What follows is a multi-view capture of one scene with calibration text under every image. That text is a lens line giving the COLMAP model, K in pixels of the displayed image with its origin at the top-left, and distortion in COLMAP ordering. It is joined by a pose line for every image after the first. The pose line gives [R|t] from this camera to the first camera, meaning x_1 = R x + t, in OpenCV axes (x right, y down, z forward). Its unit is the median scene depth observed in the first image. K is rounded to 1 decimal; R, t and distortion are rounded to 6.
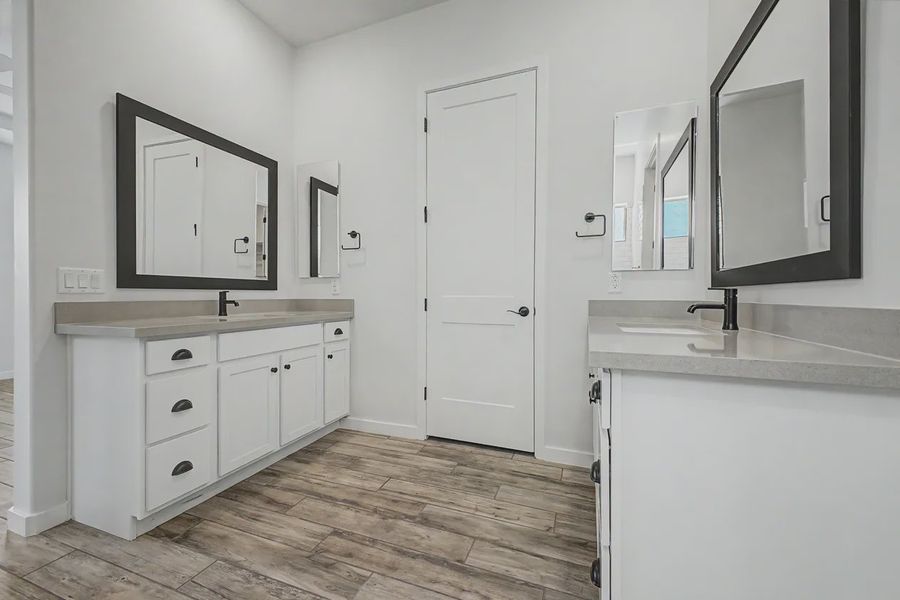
lens RADIAL K [[354.0, 0, 452.8], [0, 354.0, 296.9], [0, 0, 1]] dist [0.012899, -0.000201]
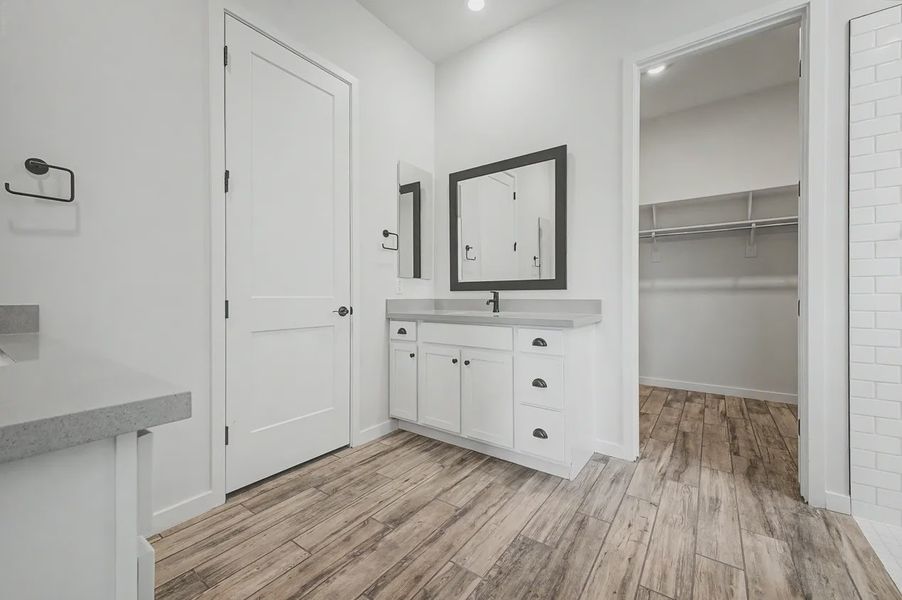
lens RADIAL K [[354.7, 0, 453.8], [0, 354.7, 296.9], [0, 0, 1]] dist [0.012899, -0.000201]
pose [[0.260653, -0.001852, 0.965431, -0.847500], [0.009535, 0.999954, -0.000656, 0.002632], [-0.965385, 0.009376, 0.260659, 0.491123]]
